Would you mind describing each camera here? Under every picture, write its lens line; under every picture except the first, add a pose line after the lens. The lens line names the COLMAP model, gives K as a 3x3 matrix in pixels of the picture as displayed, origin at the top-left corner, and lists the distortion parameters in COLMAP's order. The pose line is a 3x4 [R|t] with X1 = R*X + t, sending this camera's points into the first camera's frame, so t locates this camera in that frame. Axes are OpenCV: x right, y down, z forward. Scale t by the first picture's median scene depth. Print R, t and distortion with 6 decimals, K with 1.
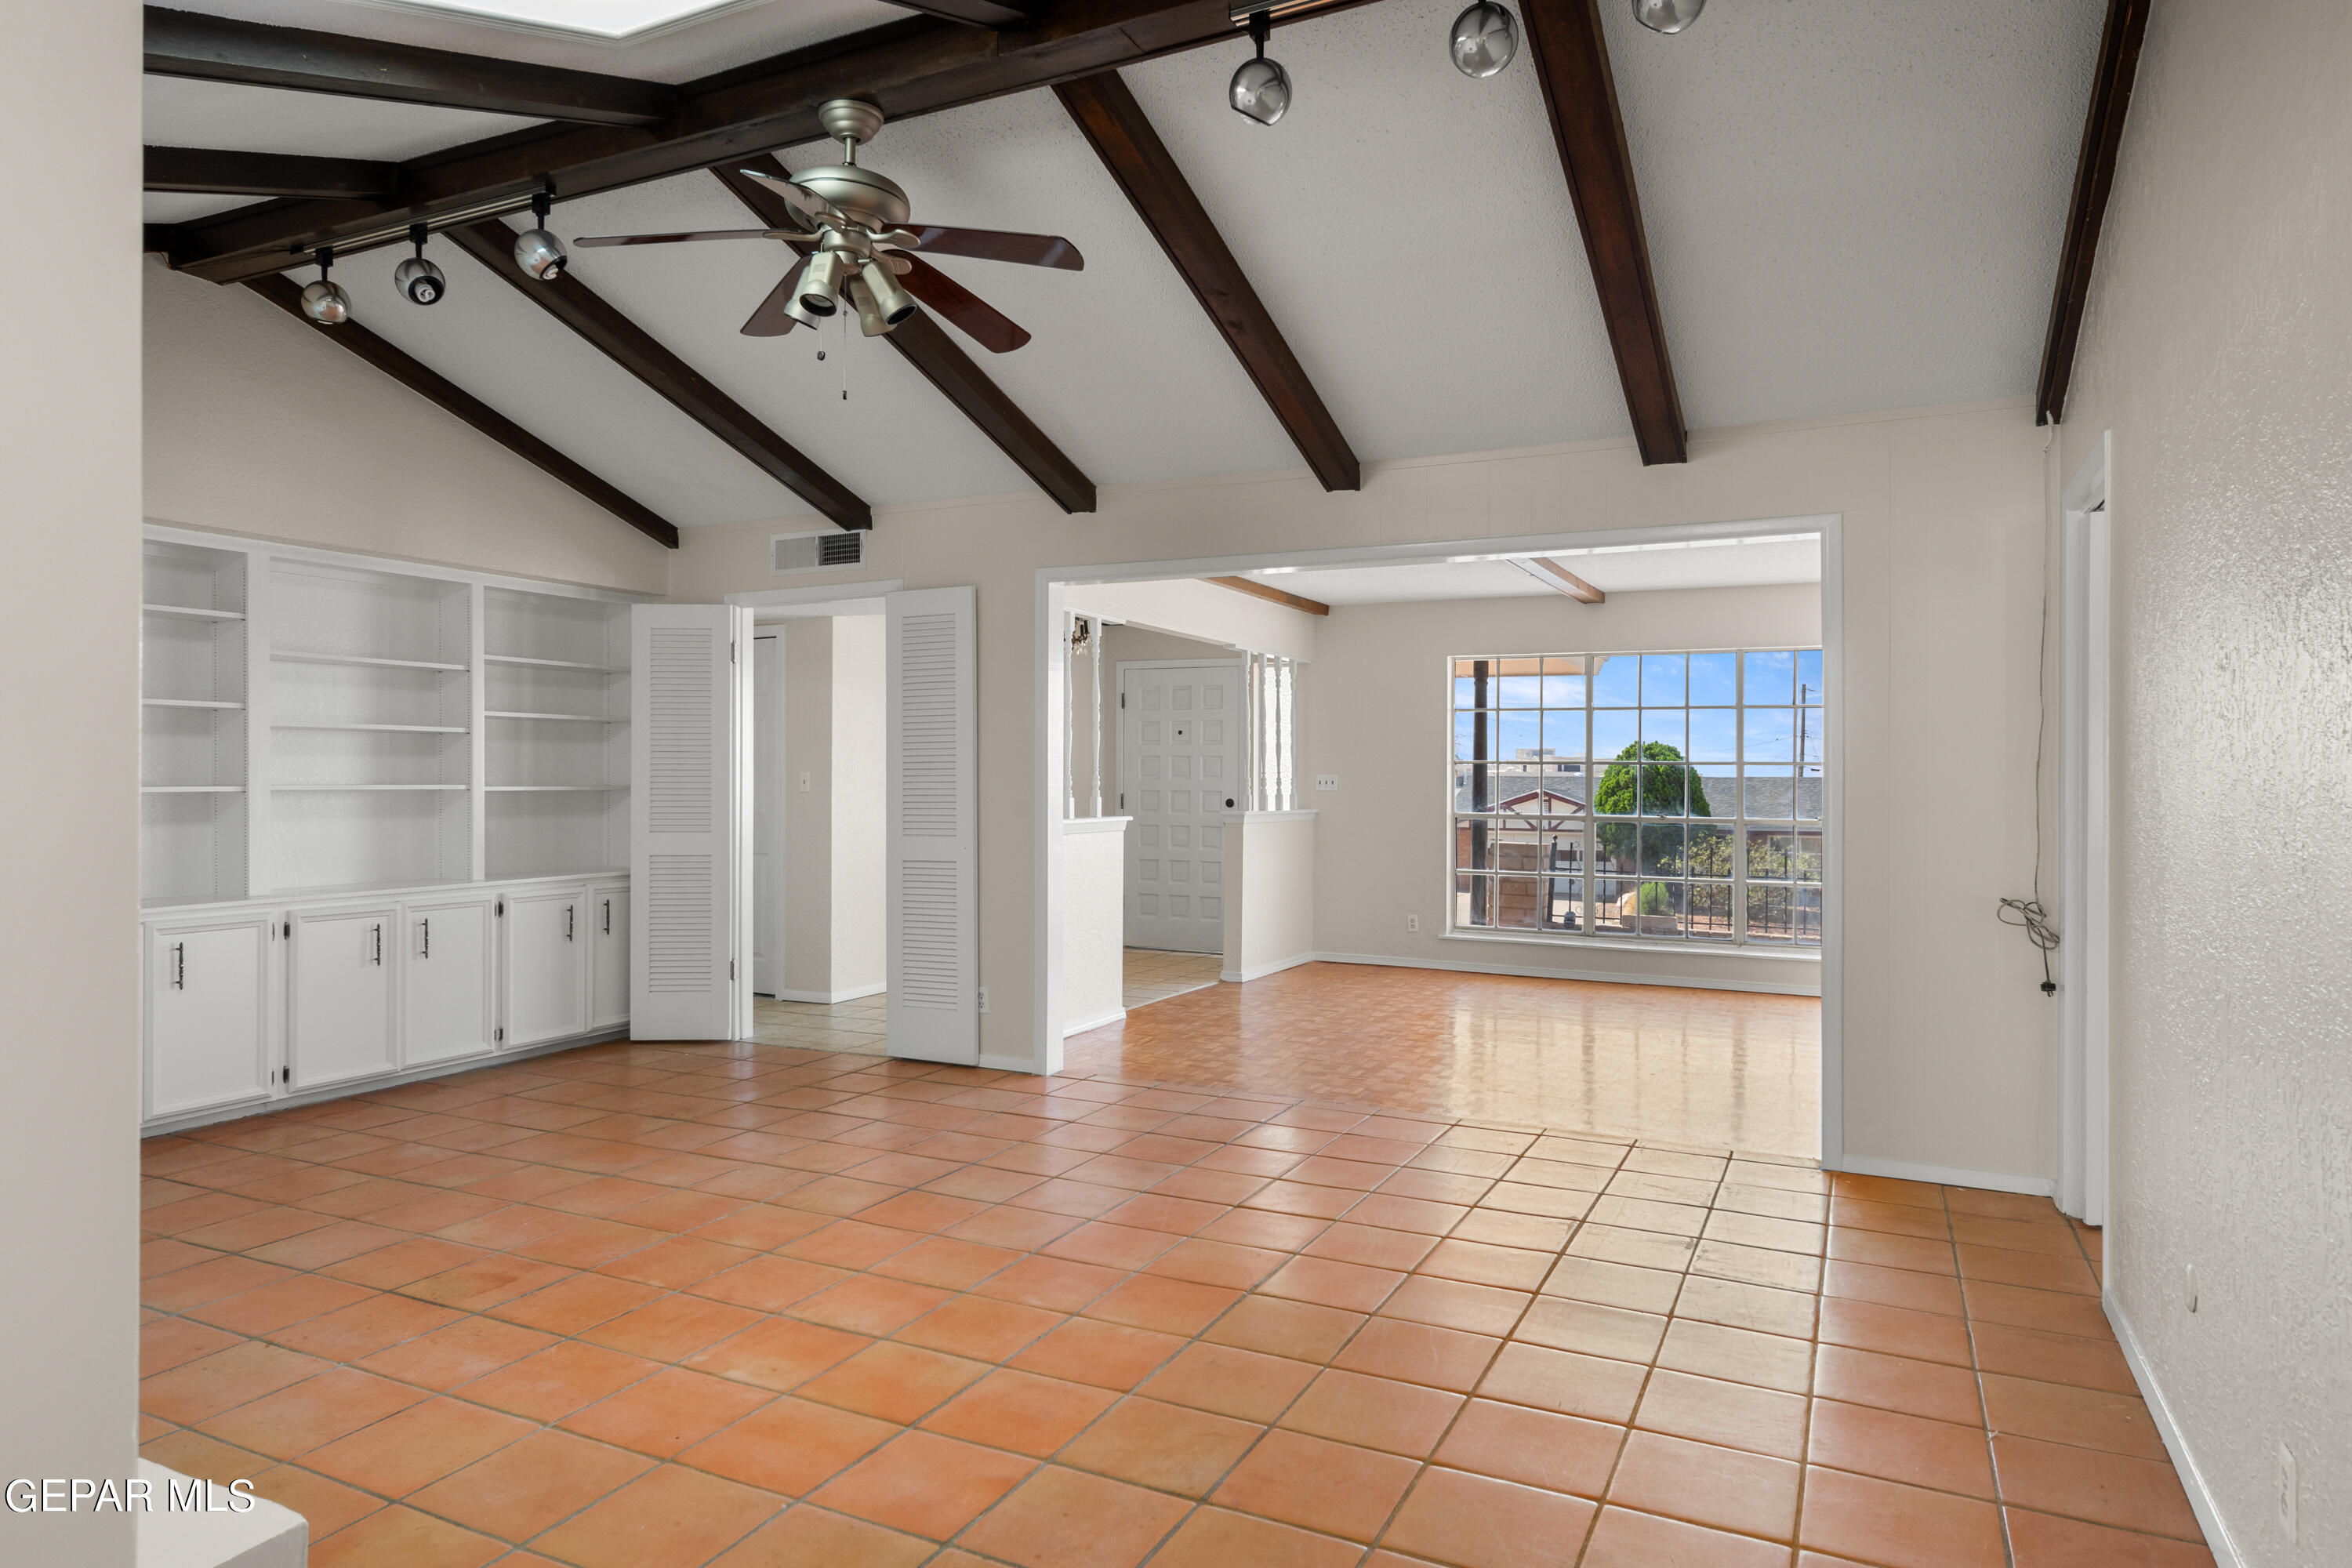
lens RADIAL K [[1406.2, 0, 1167.9], [0, 1406.2, 748.3], [0, 0, 1]] dist [0.000305, 0.000262]
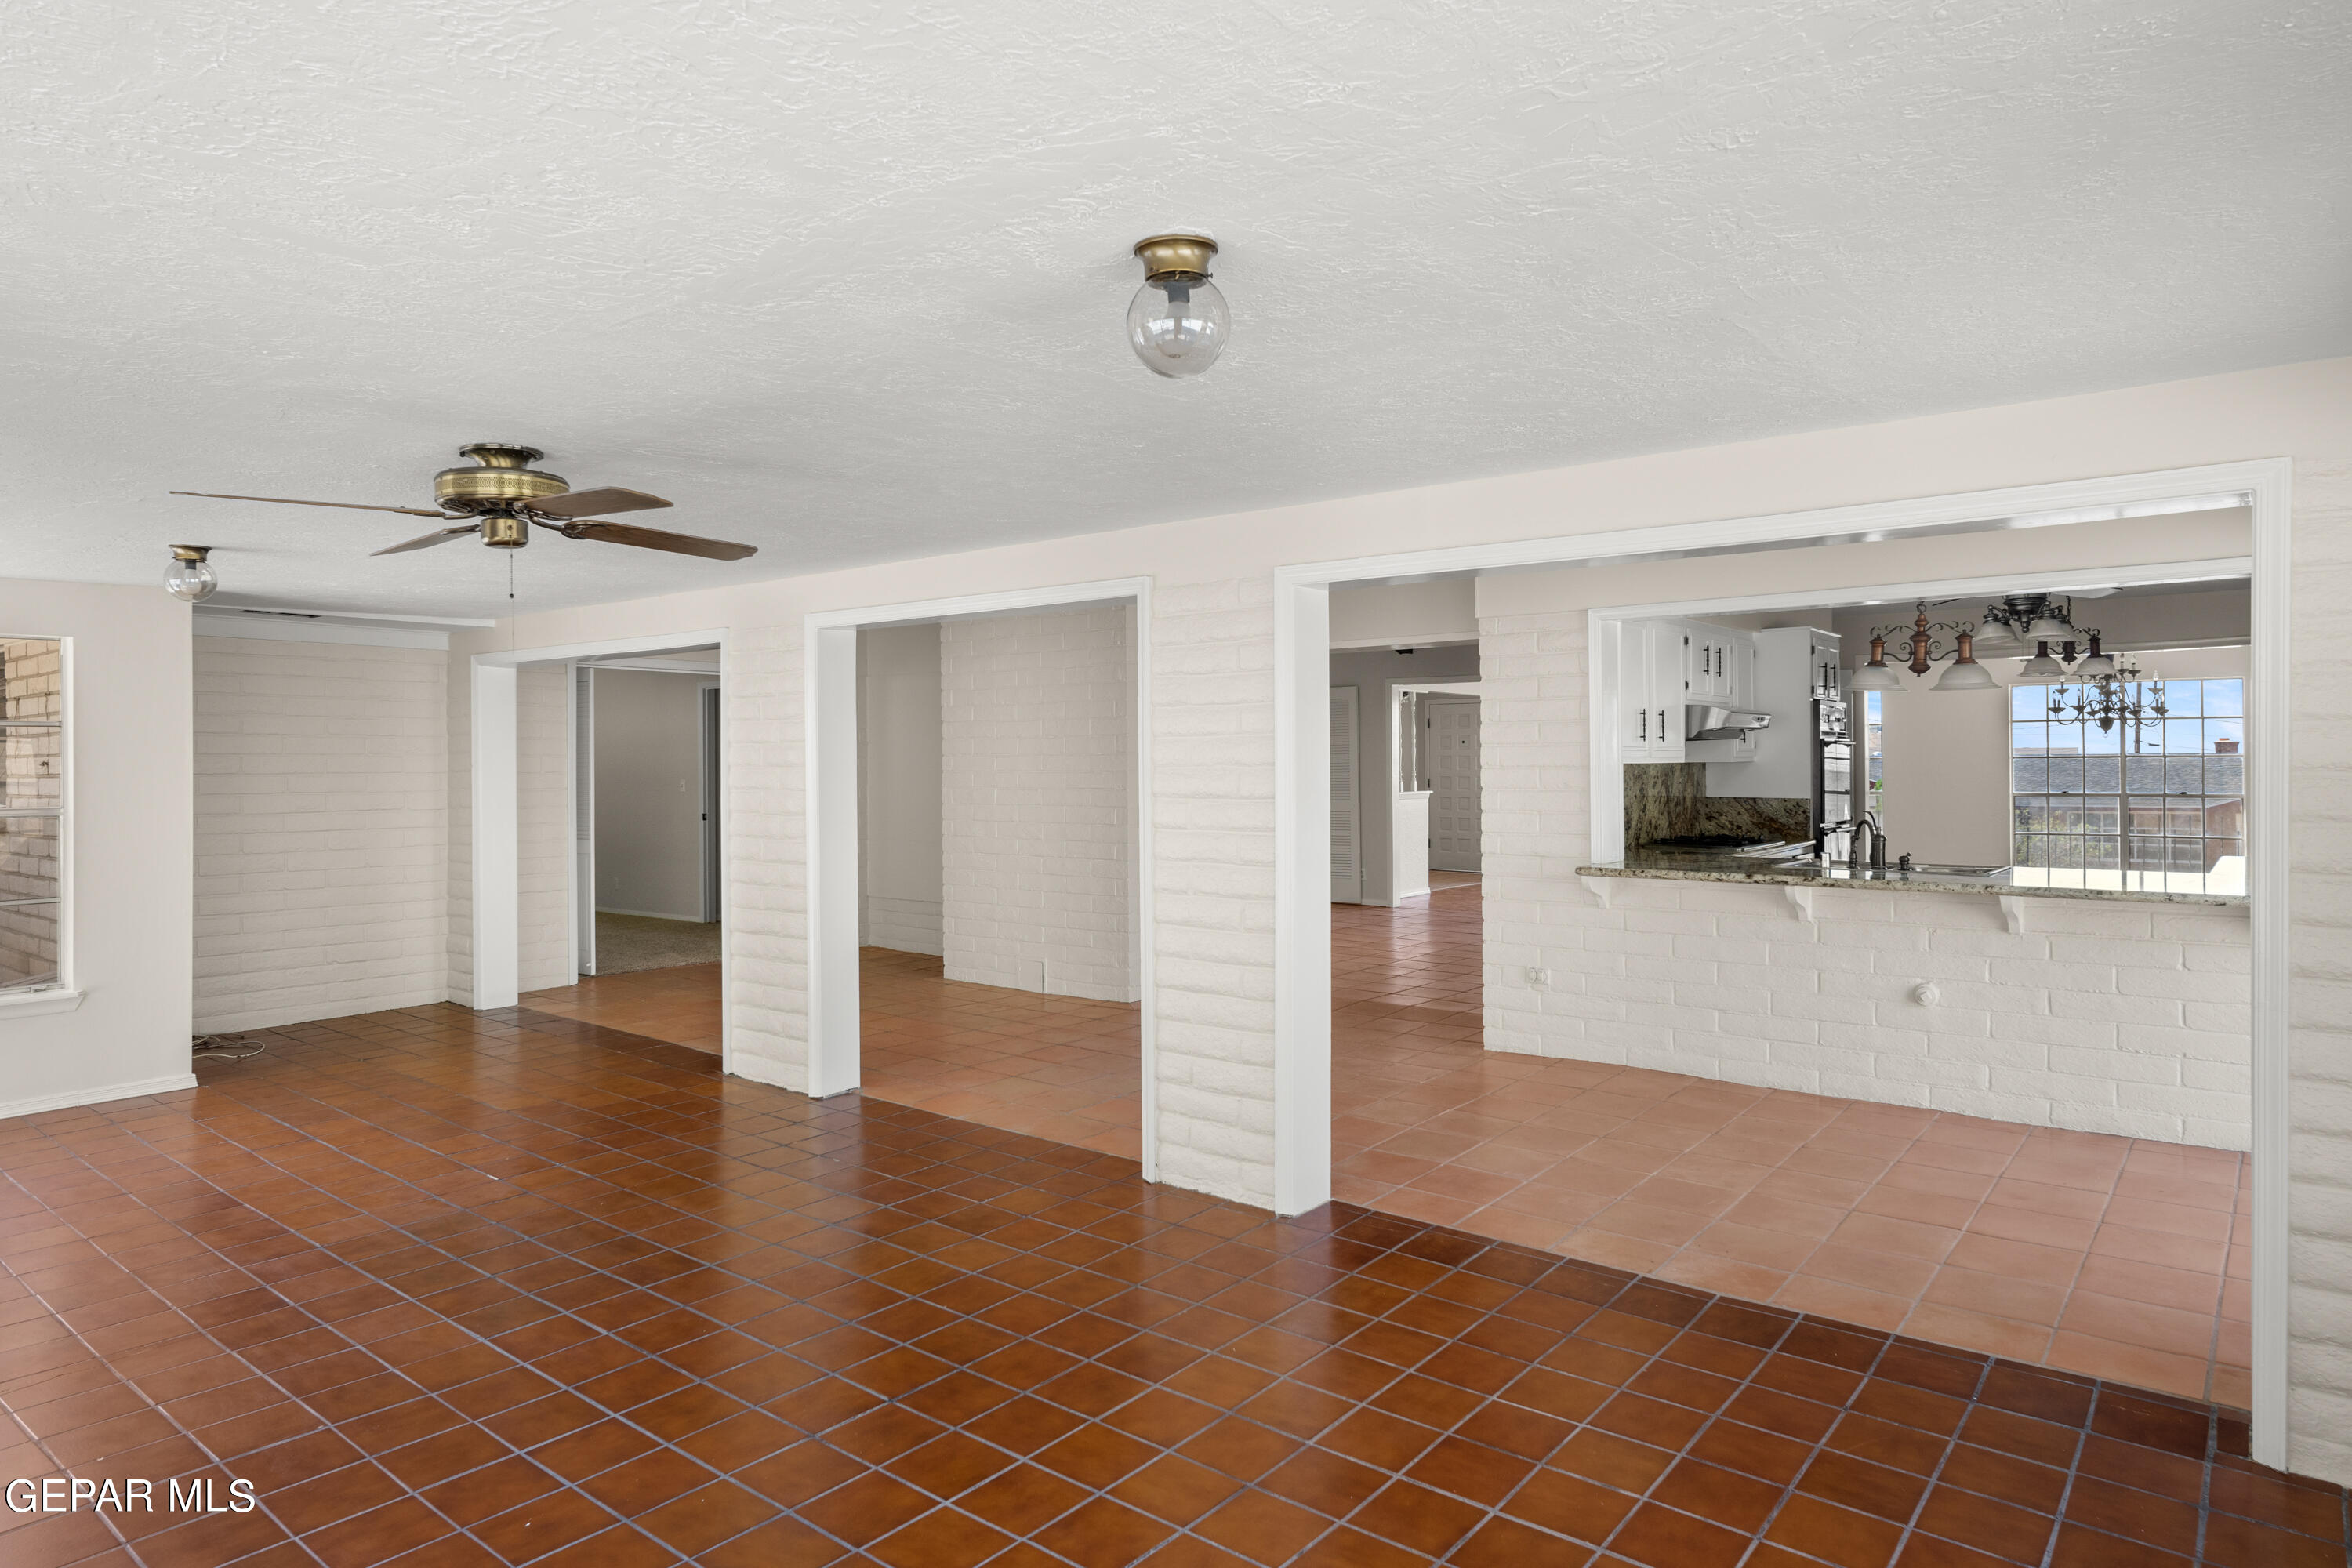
lens RADIAL K [[1379.3, 0, 1176.0], [0, 1379.3, 784.0], [0, 0, 1]] dist [-0.003262, 0.000750]
pose [[0.976093, -0.009096, -0.217164, 0.045043], [0.017371, 0.999193, 0.036227, -0.038802], [0.216659, -0.039134, 0.975463, -1.004517]]
